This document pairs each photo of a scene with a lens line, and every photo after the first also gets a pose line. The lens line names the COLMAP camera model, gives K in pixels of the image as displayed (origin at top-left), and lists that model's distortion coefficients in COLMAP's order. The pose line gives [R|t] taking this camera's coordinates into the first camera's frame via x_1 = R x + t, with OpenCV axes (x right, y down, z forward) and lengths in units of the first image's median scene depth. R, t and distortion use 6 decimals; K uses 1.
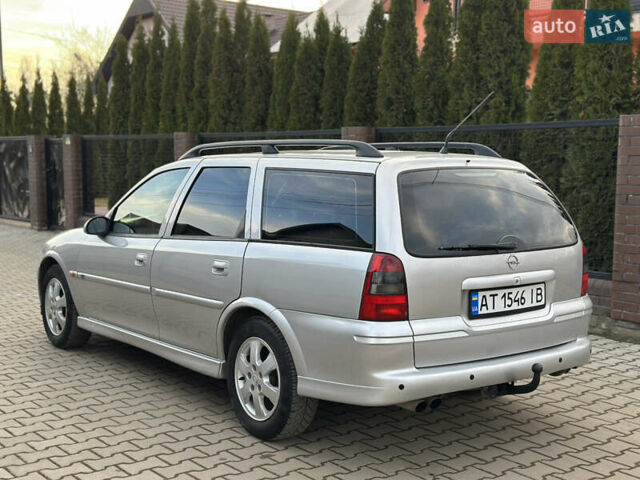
lens RADIAL K [[883.6, 0, 324.3], [0, 883.6, 242.8], [0, 0, 1]] dist [0.162942, -0.203712]
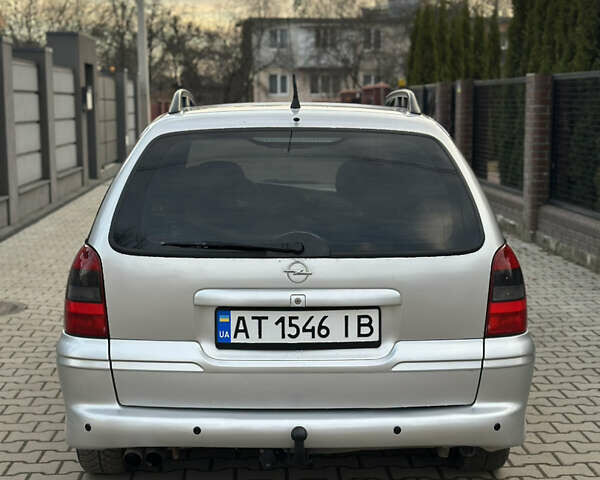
lens RADIAL K [[1105.1, 0, 301.5], [0, 1105.1, 249.8], [0, 0, 1]] dist [0.120446, 0.099426]
pose [[0.804606, 0.071253, -0.589519, 0.391480], [-0.051150, 0.997401, 0.050740, -0.020759], [0.591602, -0.010672, 0.806160, 0.185381]]
